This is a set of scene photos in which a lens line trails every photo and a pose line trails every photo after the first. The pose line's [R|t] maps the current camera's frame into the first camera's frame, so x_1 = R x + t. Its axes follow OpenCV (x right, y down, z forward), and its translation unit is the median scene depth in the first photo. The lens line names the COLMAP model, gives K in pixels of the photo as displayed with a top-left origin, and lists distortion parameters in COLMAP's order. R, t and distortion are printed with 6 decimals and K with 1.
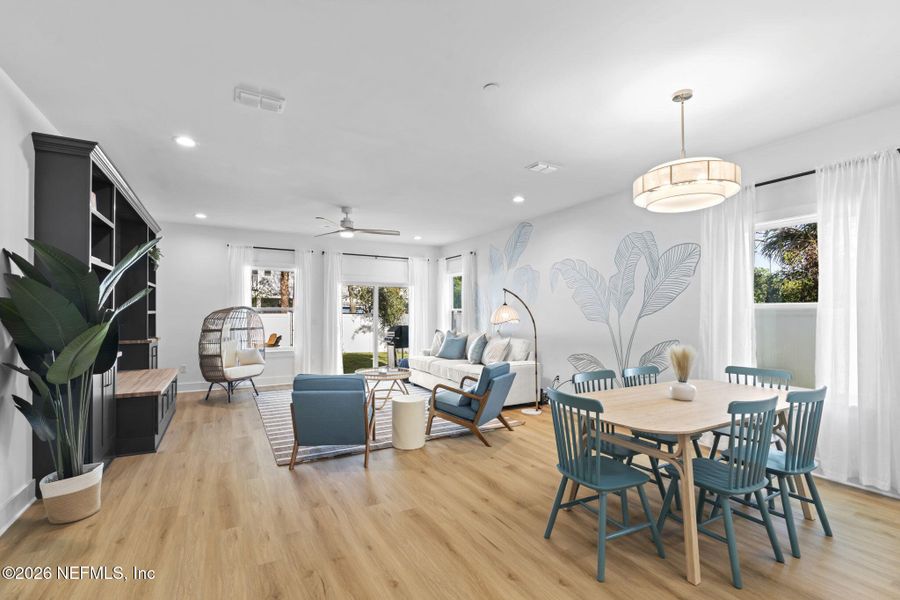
lens RADIAL K [[404.7, 0, 452.2], [0, 404.7, 311.5], [0, 0, 1]] dist [-0.002800, -0.000459]
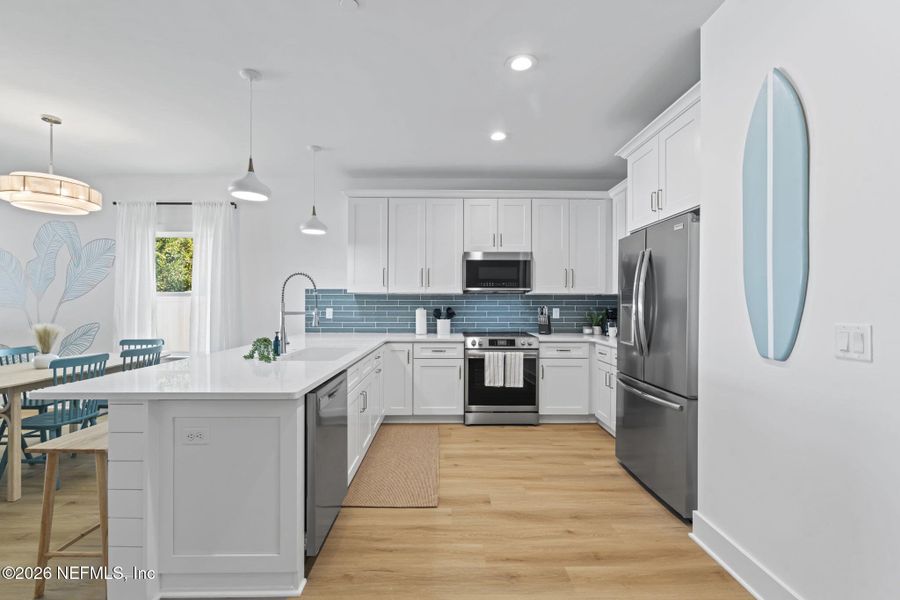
lens RADIAL K [[391.1, 0, 450.1], [0, 391.1, 301.4], [0, 0, 1]] dist [-0.003343, -0.000325]
pose [[0.489111, 0.004760, 0.872209, 0.069529], [-0.007271, 0.999973, -0.001380, 0.004554], [-0.872191, -0.005666, 0.489132, -0.323765]]
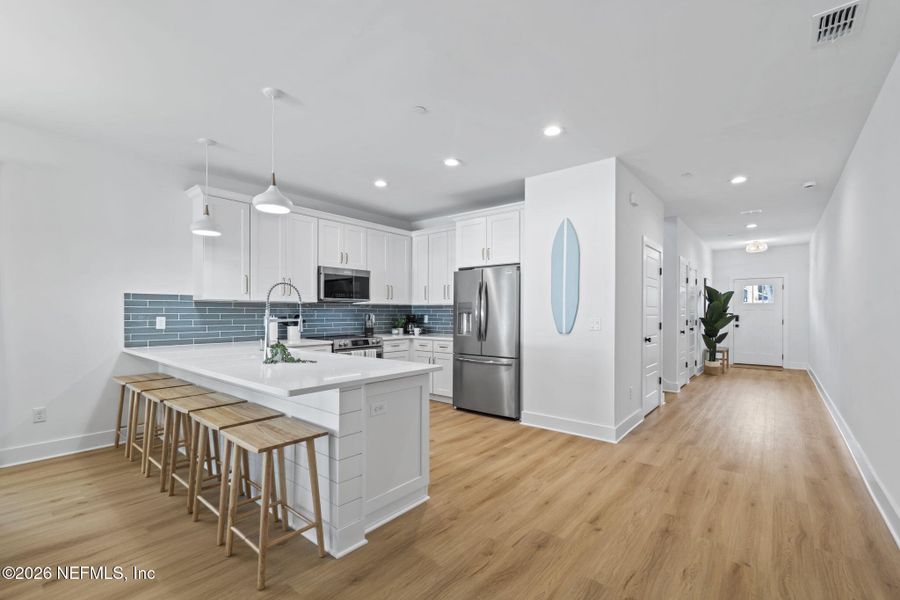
lens RADIAL K [[397.1, 0, 448.2], [0, 397.1, 312.8], [0, 0, 1]] dist [-0.000549, -0.000132]
pose [[-0.349554, -0.003120, 0.936911, -0.196446], [-0.008026, 0.999968, 0.000336, 0.008469], [-0.936882, -0.007403, -0.349568, 0.100303]]
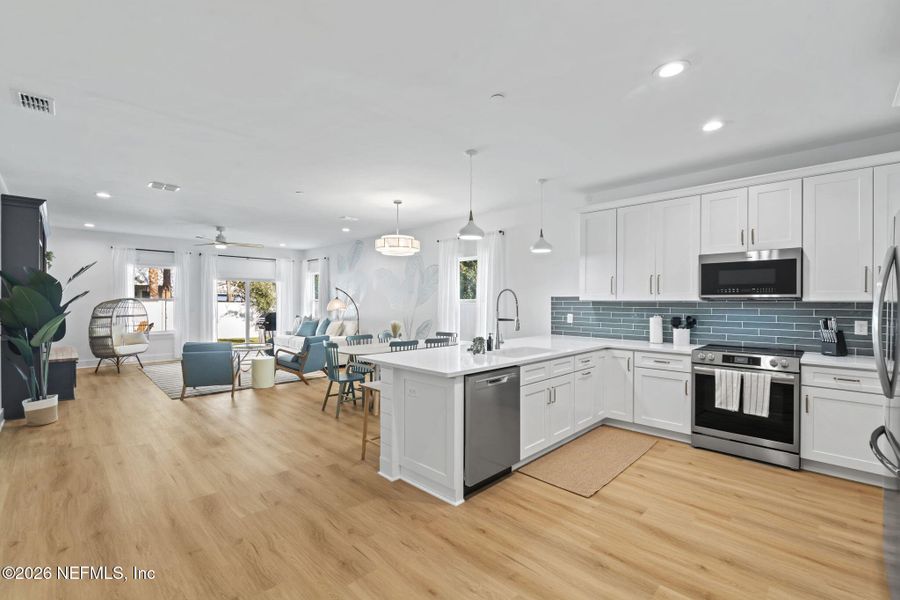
lens RADIAL K [[394.0, 0, 451.6], [0, 394.0, 302.3], [0, 0, 1]] dist [-0.001486, 0.000058]
pose [[0.964258, 0.001451, 0.264961, 0.152886], [-0.003820, 0.999957, 0.008426, -0.015748], [-0.264937, -0.009137, 0.964222, -0.538880]]
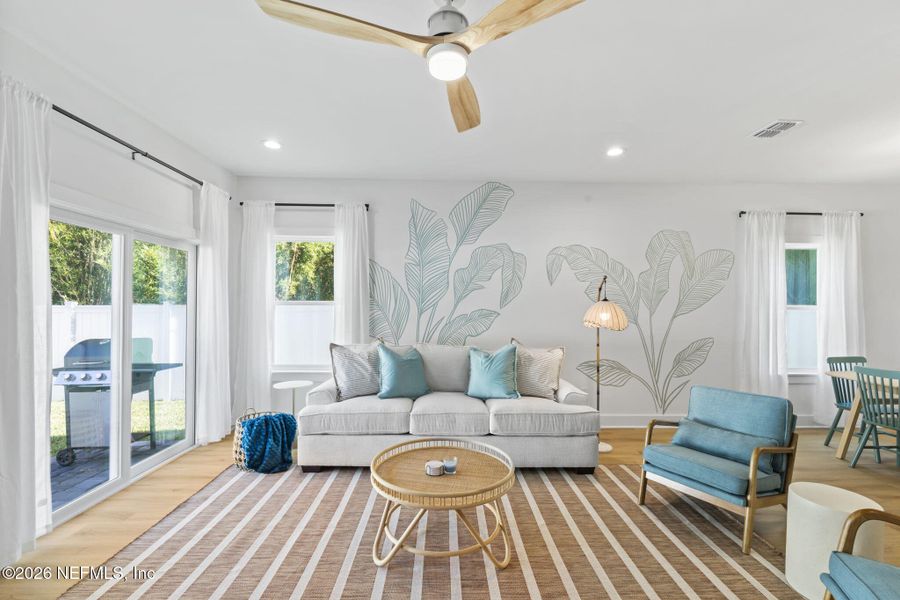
lens RADIAL K [[394.0, 0, 451.6], [0, 394.0, 302.3], [0, 0, 1]] dist [-0.001486, 0.000058]
pose [[0.467648, 0.011335, 0.883842, -0.570366], [-0.012187, 0.999905, -0.006375, -0.006510], [-0.883831, -0.007790, 0.467742, 0.914401]]
